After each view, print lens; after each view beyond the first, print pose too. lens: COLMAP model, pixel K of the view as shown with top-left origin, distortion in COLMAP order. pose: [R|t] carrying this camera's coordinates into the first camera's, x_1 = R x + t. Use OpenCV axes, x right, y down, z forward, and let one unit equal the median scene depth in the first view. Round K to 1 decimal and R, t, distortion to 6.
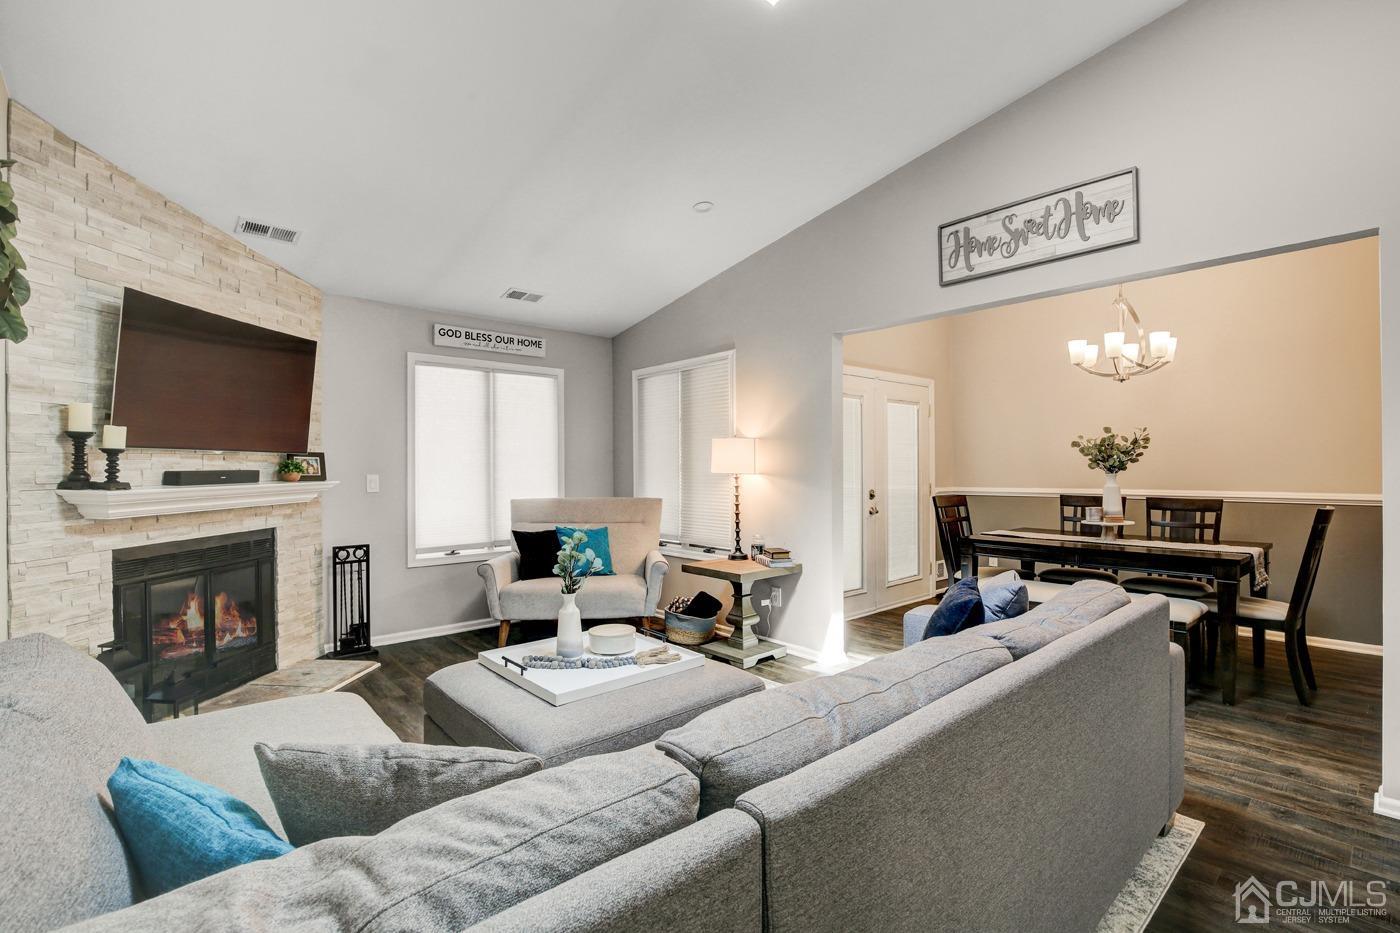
lens RADIAL K [[637.8, 0, 685.5], [0, 637.8, 466.2], [0, 0, 1]] dist [-0.038176, 0.005851]
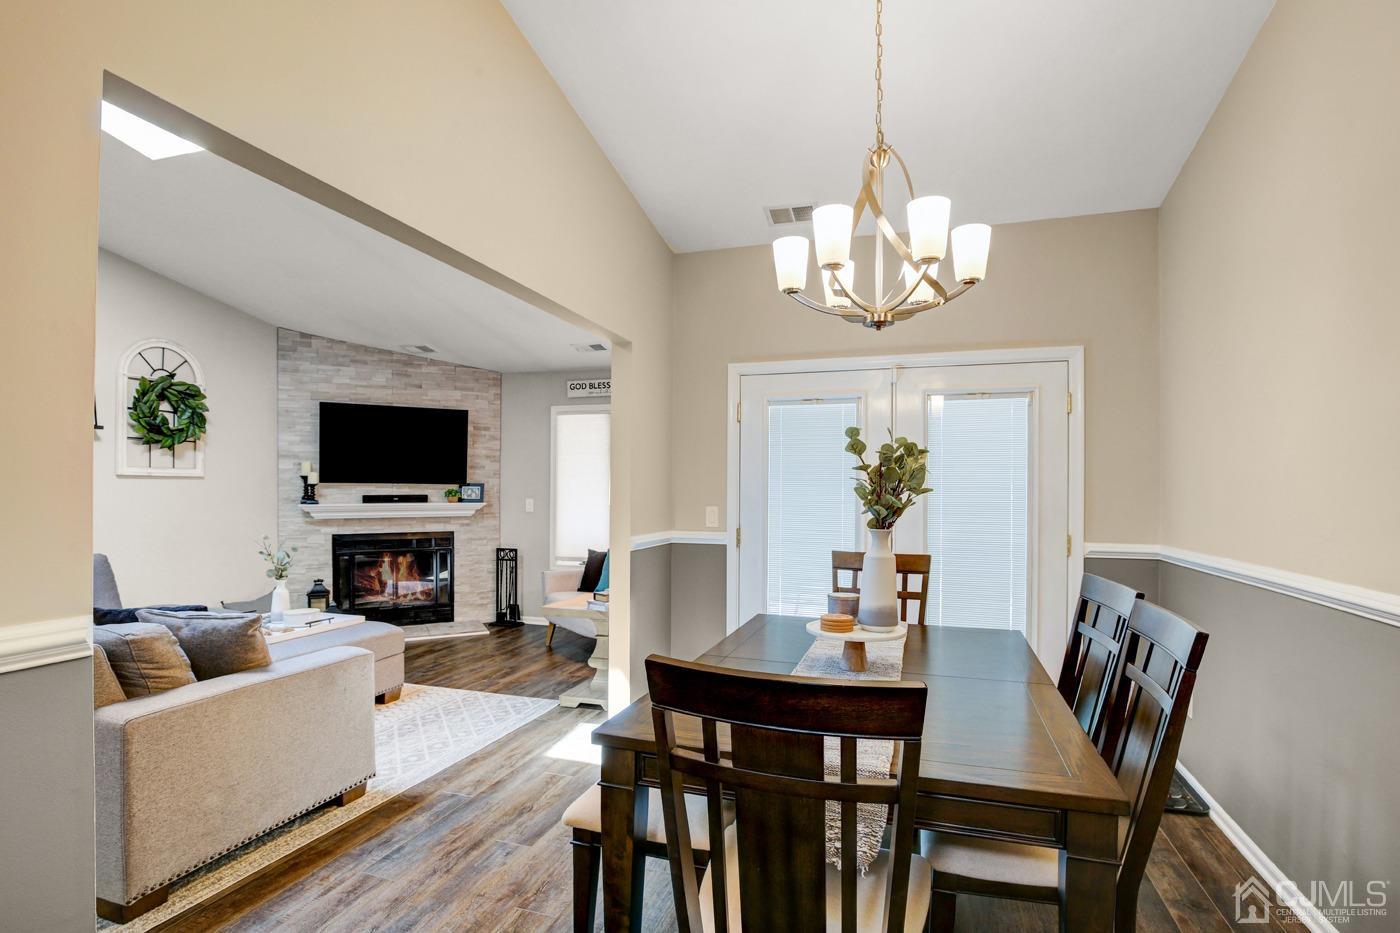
lens RADIAL K [[637.8, 0, 689.6], [0, 637.8, 489.5], [0, 0, 1]] dist [-0.038176, 0.005851]
pose [[0.537280, 0.006986, -0.843375, 1.007580], [-0.006191, 0.999971, 0.004340, -0.017618], [0.843381, 0.002890, 0.537308, 0.641528]]
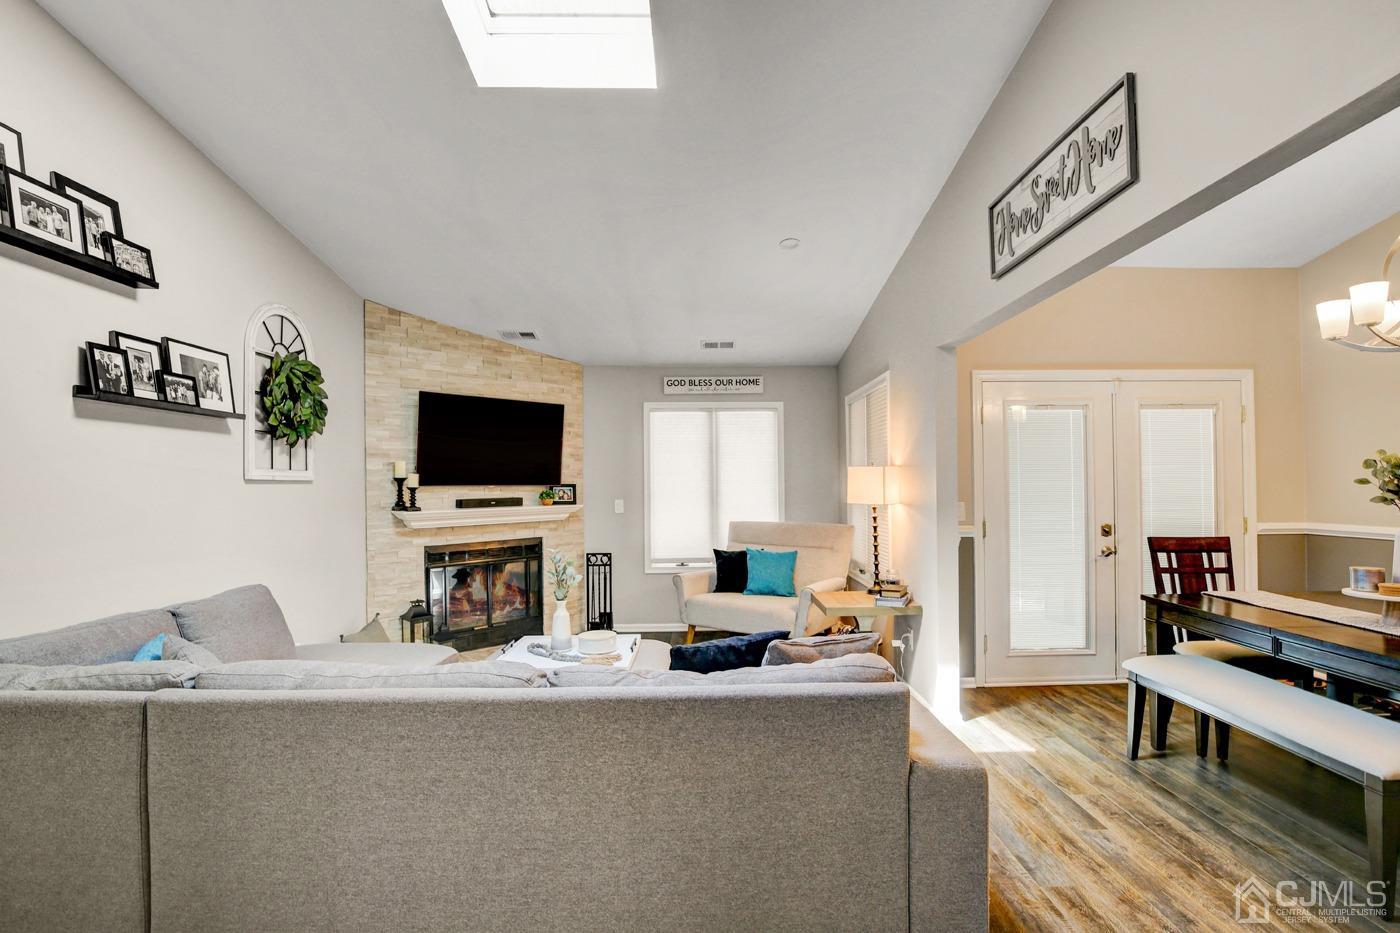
lens RADIAL K [[637.8, 0, 689.2], [0, 637.8, 480.0], [0, 0, 1]] dist [-0.038176, 0.005851]
pose [[0.762009, -0.009916, -0.647491, 0.541213], [0.007574, 0.999951, -0.006399, -0.020925], [0.647523, -0.000028, 0.762046, 0.111047]]
